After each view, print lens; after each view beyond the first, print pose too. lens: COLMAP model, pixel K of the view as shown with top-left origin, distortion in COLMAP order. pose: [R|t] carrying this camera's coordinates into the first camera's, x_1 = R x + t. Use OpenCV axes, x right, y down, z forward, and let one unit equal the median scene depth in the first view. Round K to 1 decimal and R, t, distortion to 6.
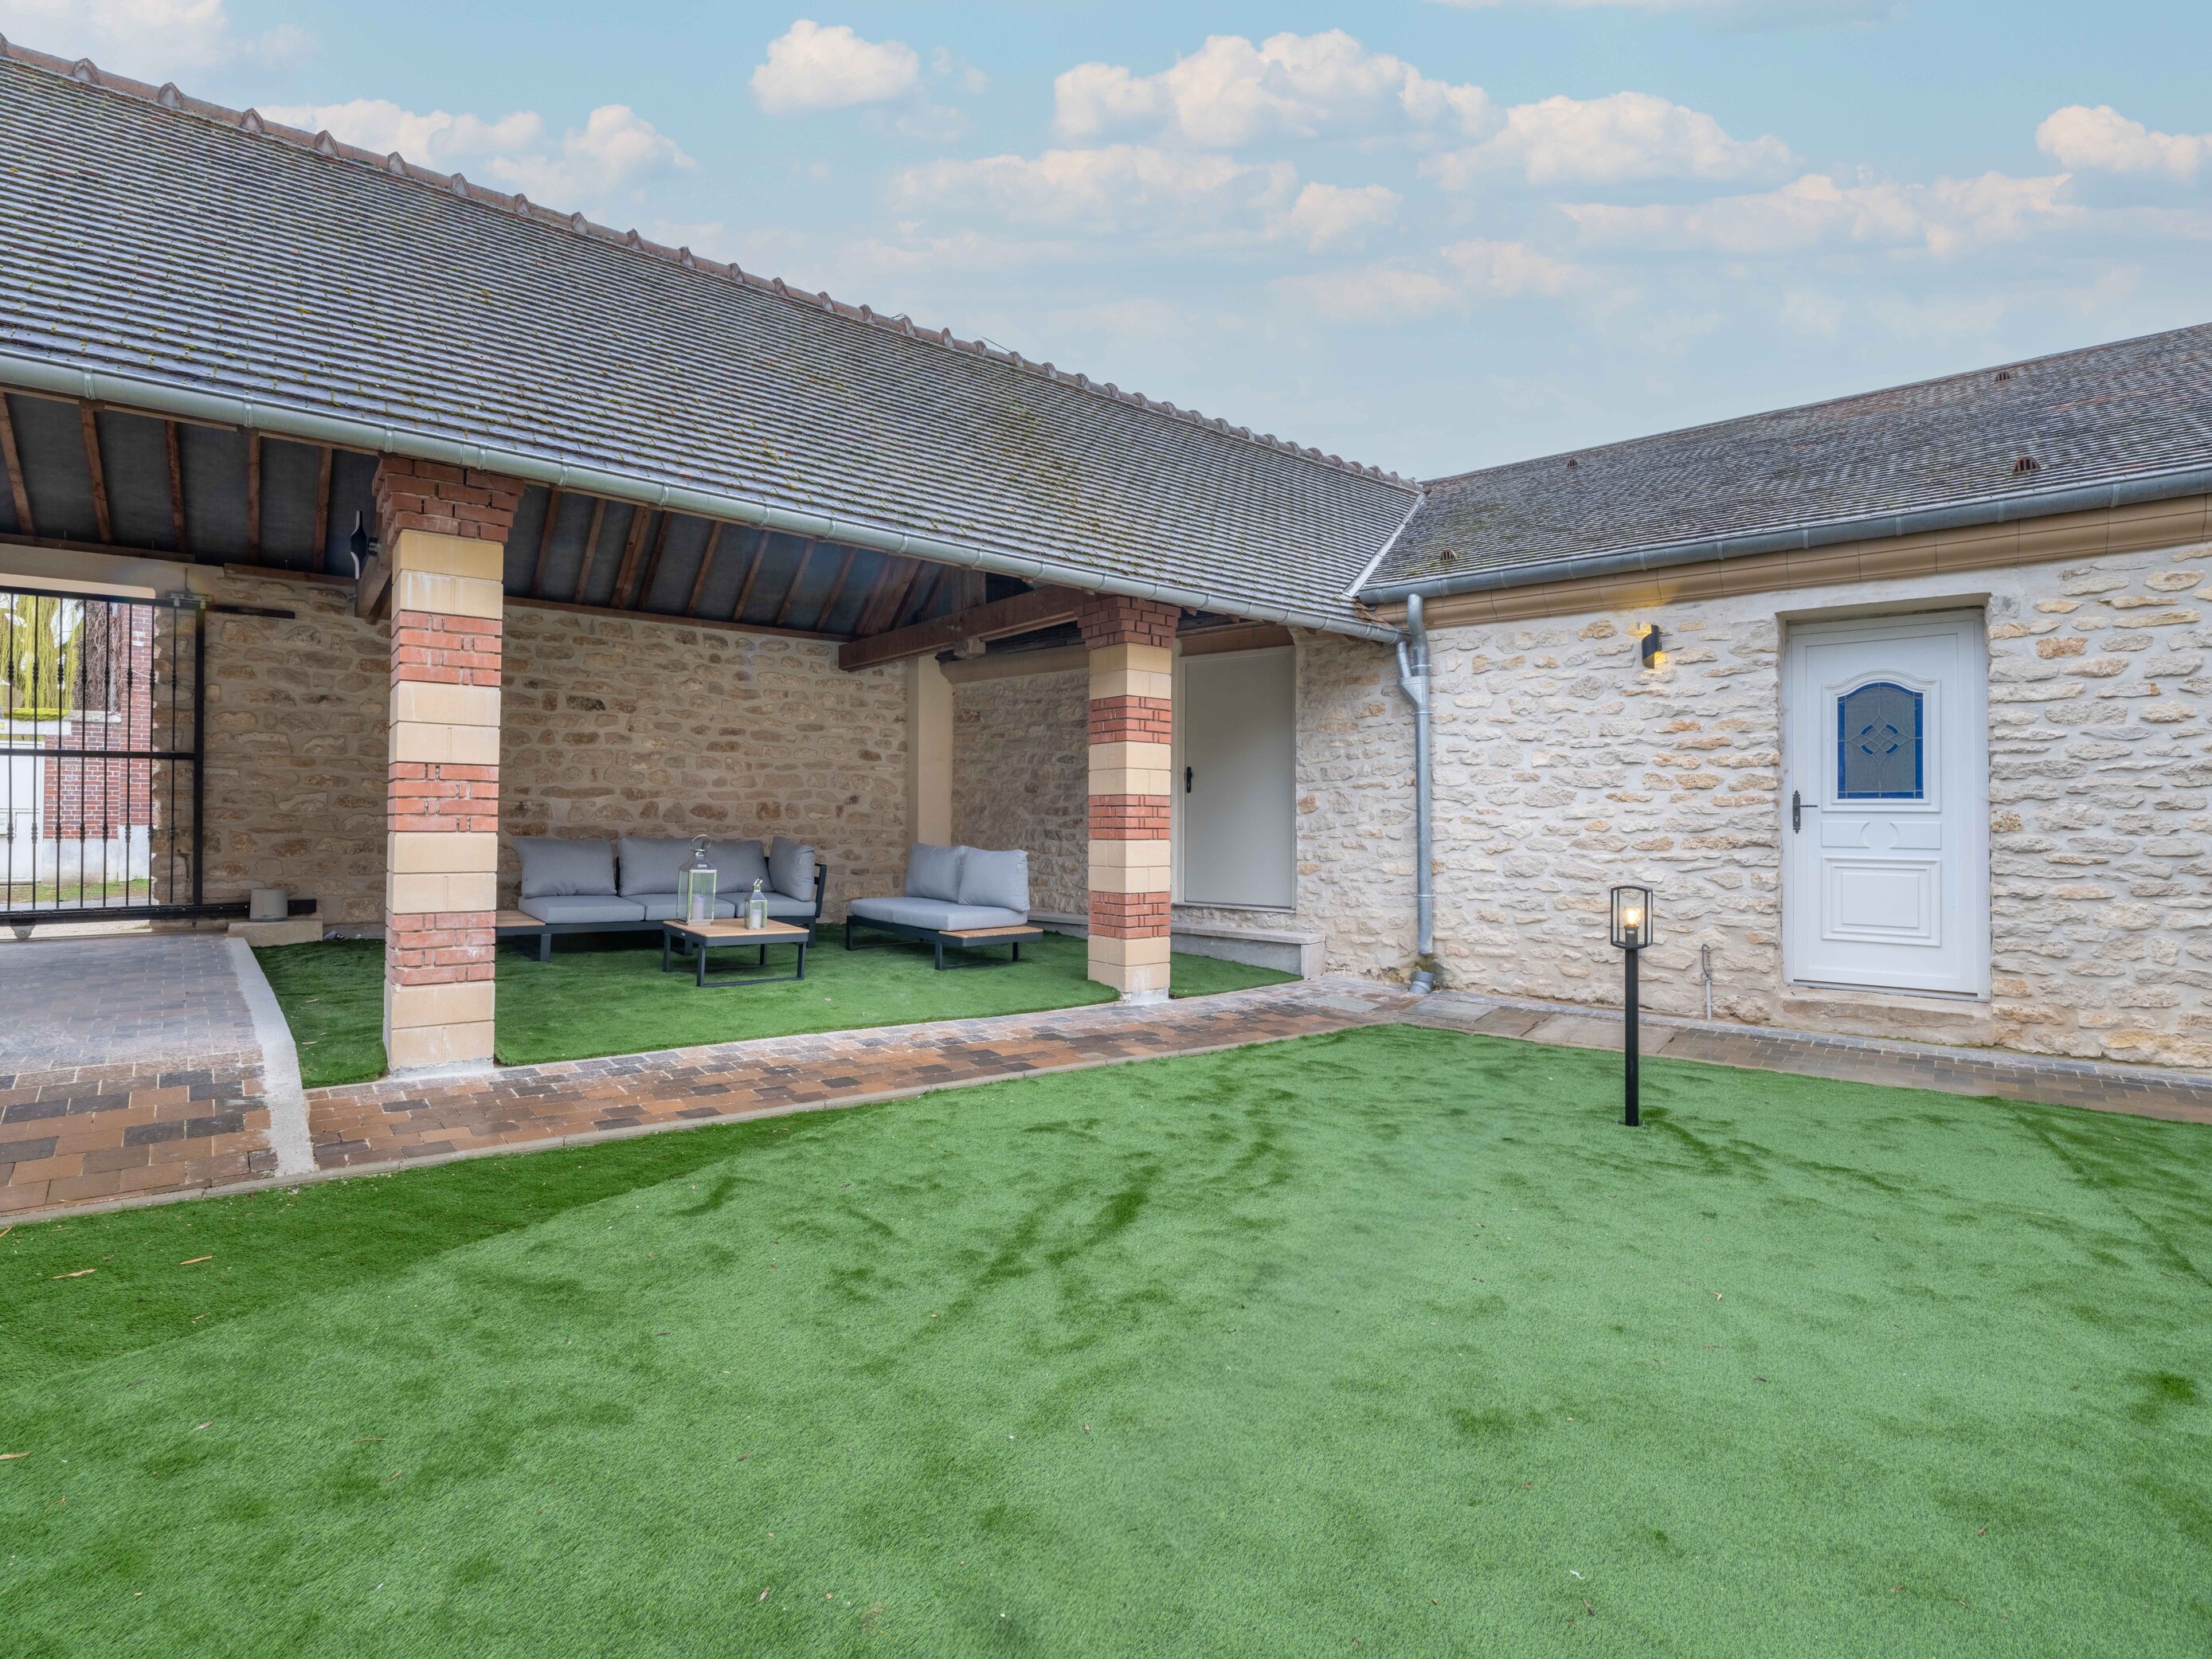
lens RADIAL K [[1126.2, 0, 1108.8], [0, 1126.2, 815.8], [0, 0, 1]] dist [0.001931, 0.000504]
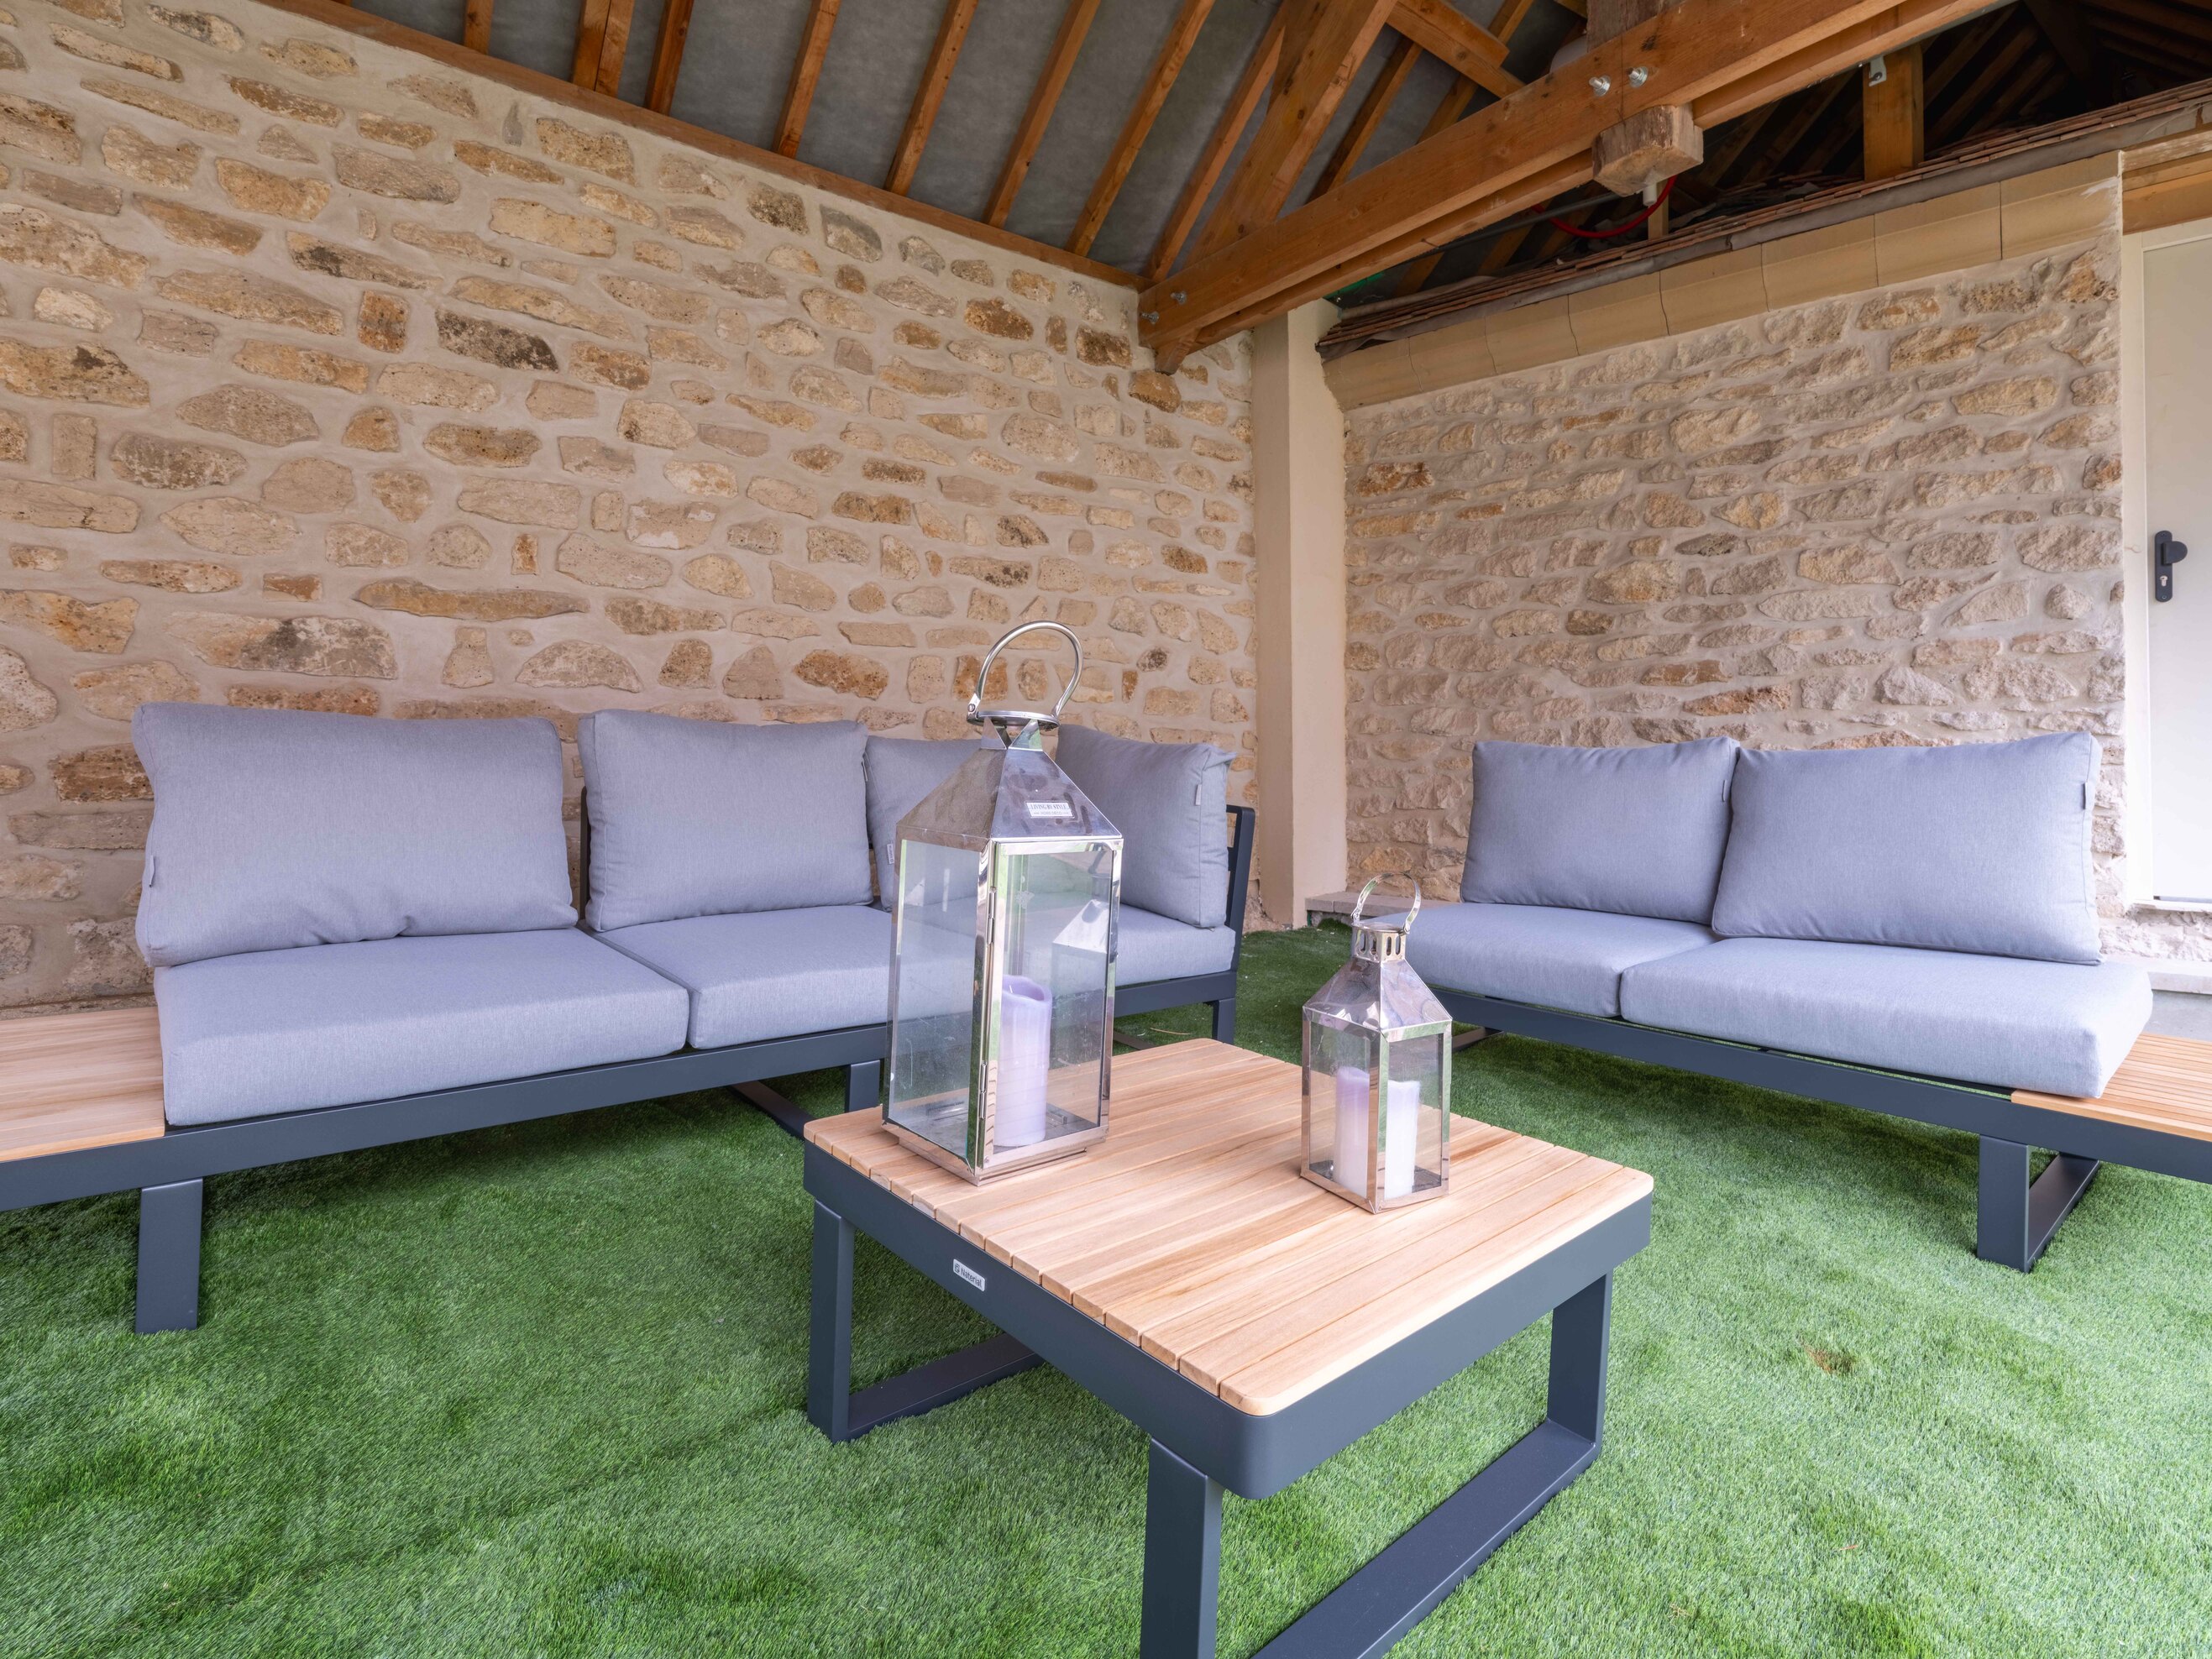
lens RADIAL K [[1033.5, 0, 1103.0], [0, 1033.5, 772.0], [0, 0, 1]] dist [0.001418, -0.000469]
pose [[0.999876, -0.010330, 0.011889, -0.272591], [0.010275, 0.999937, 0.004612, 0.029319], [-0.011936, -0.004489, 0.999919, 0.652202]]
